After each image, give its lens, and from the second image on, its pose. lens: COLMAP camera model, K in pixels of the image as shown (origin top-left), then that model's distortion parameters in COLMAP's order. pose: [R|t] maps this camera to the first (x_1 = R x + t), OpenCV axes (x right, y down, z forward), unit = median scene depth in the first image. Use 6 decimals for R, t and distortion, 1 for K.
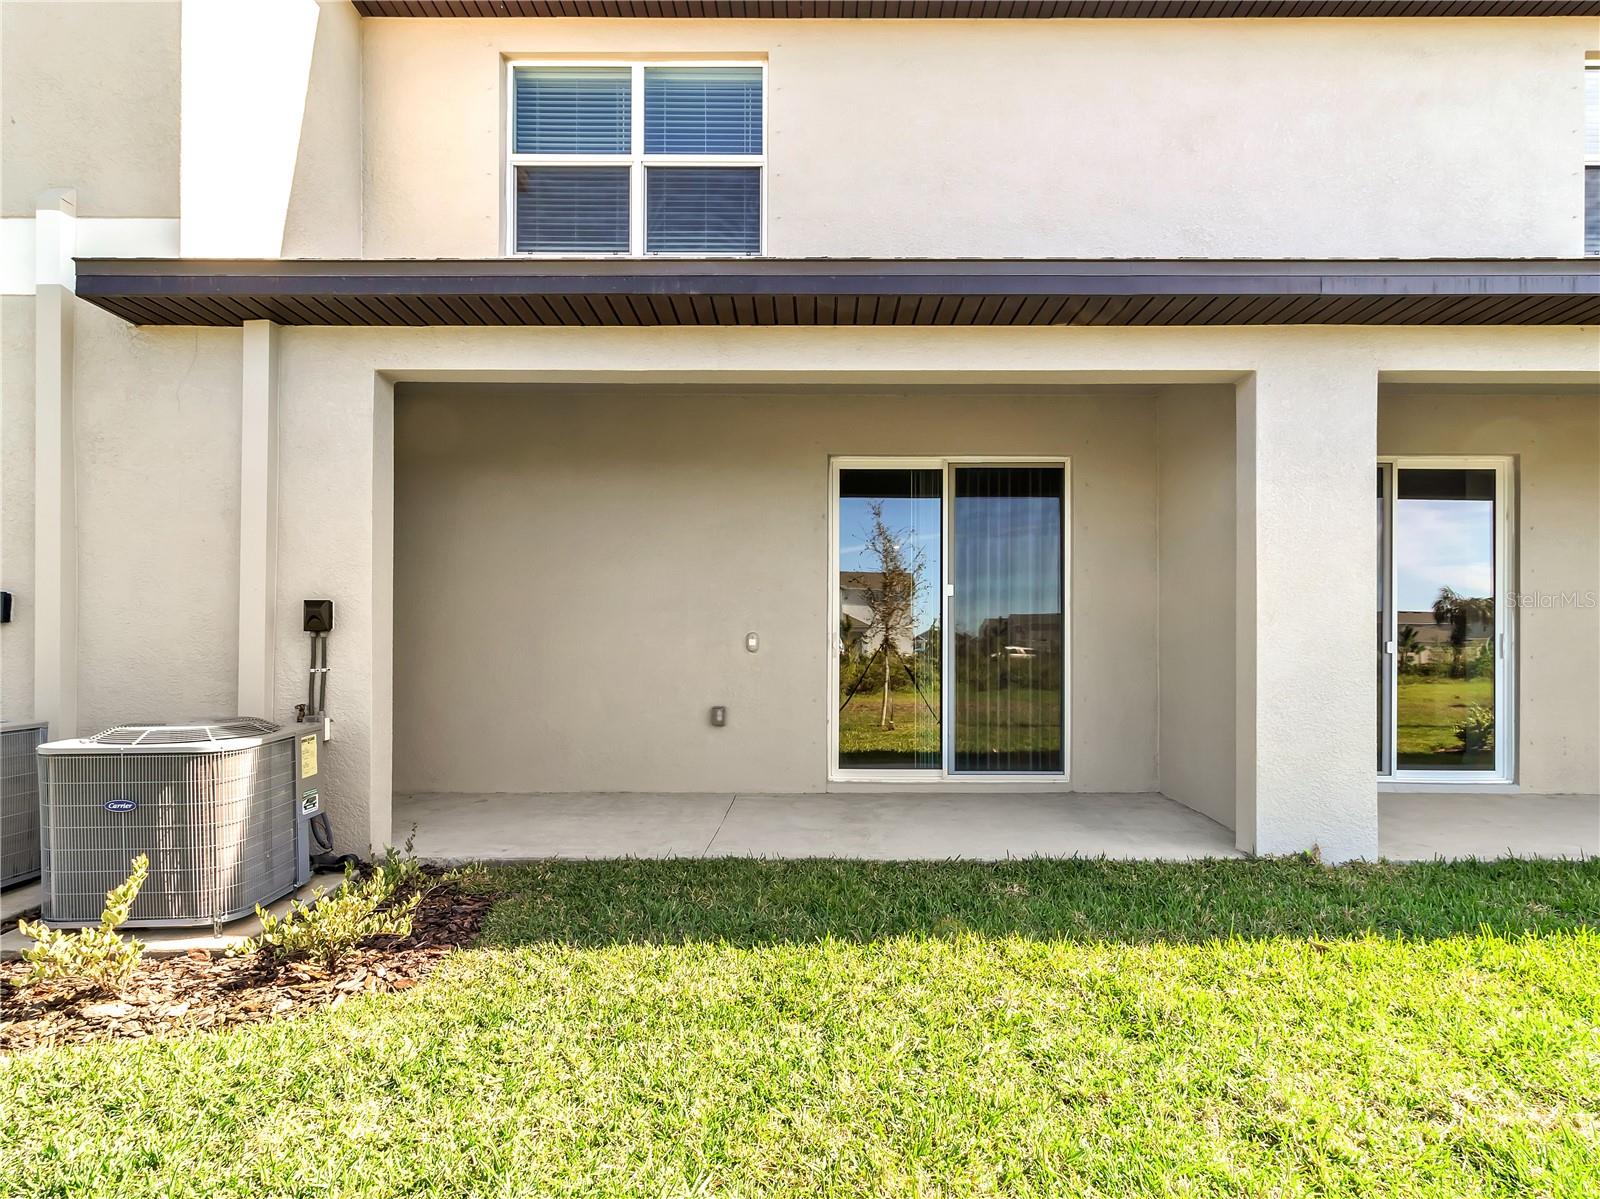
lens RADIAL K [[833.6, 0, 803.5], [0, 833.6, 614.6], [0, 0, 1]] dist [0.003368, 0.000592]
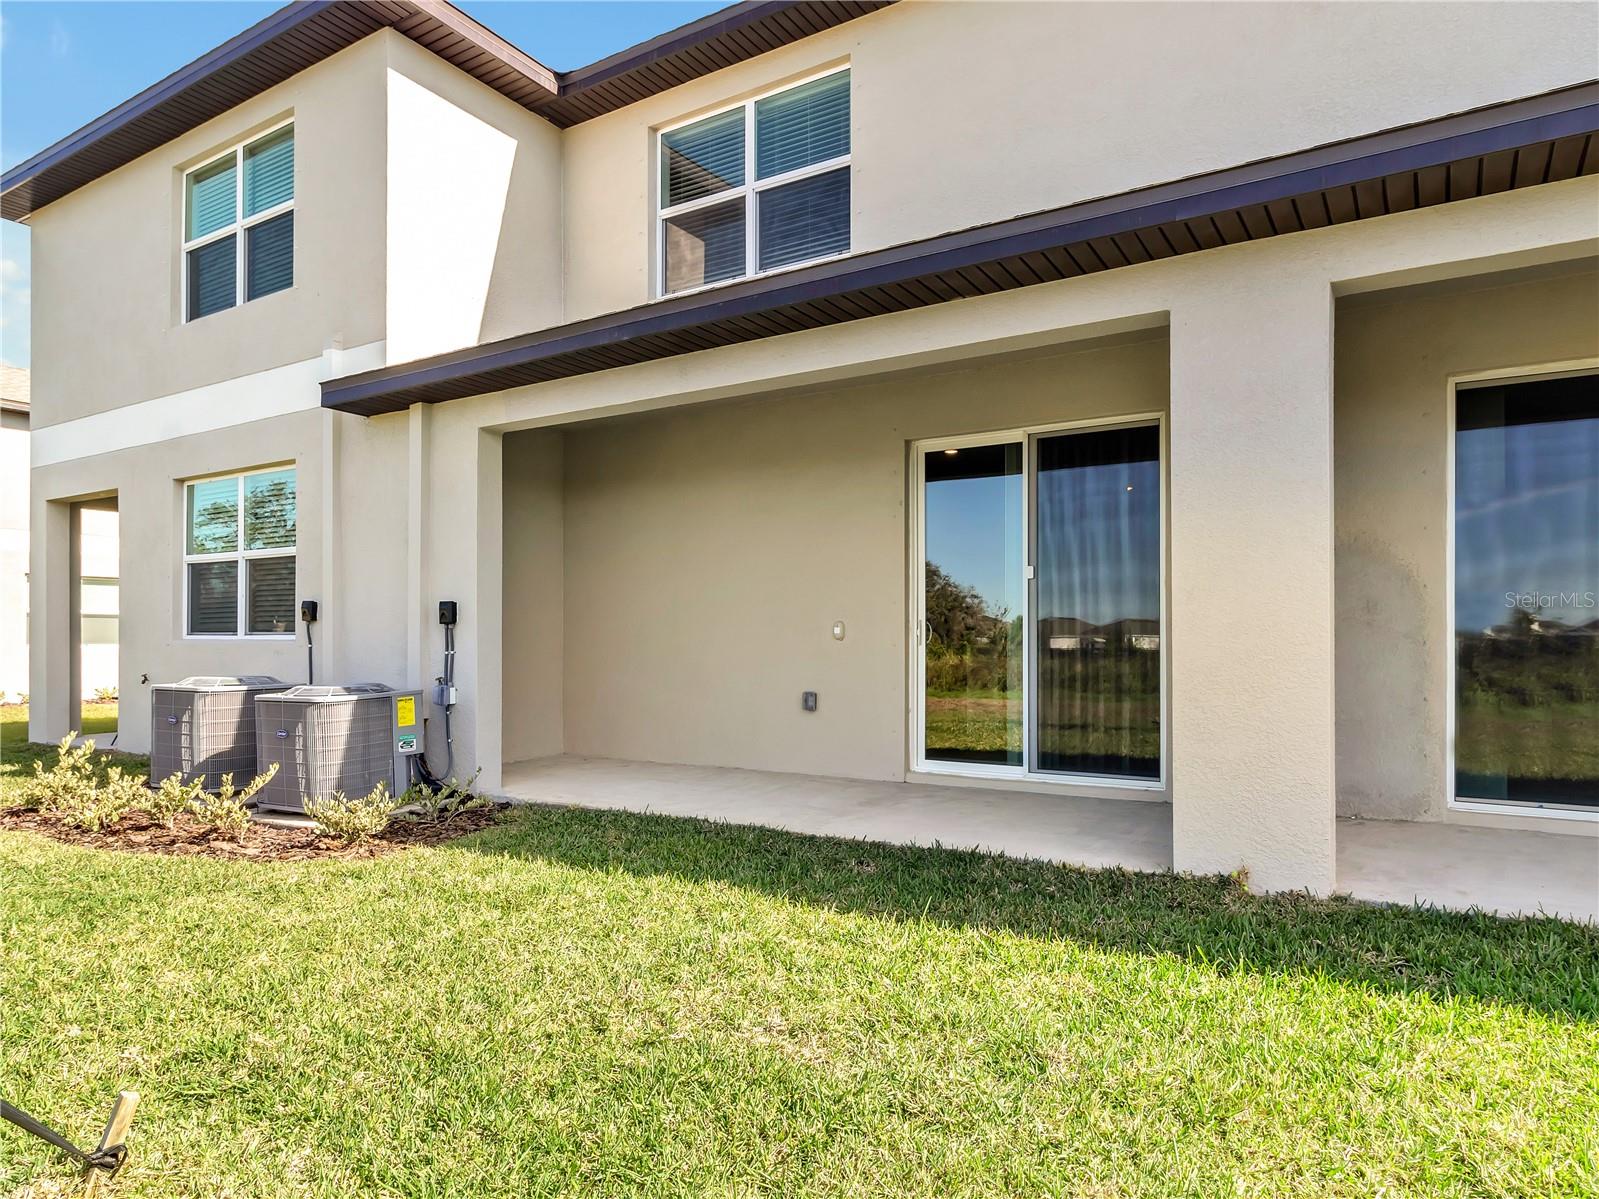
lens RADIAL K [[940.7, 0, 799.5], [0, 940.7, 599.5], [0, 0, 1]] dist [0.001020, -0.000483]
pose [[0.858462, -0.024347, -0.512299, 0.492843], [0.021300, 0.999703, -0.011819, 0.007059], [0.512435, -0.000766, 0.858726, -0.021845]]
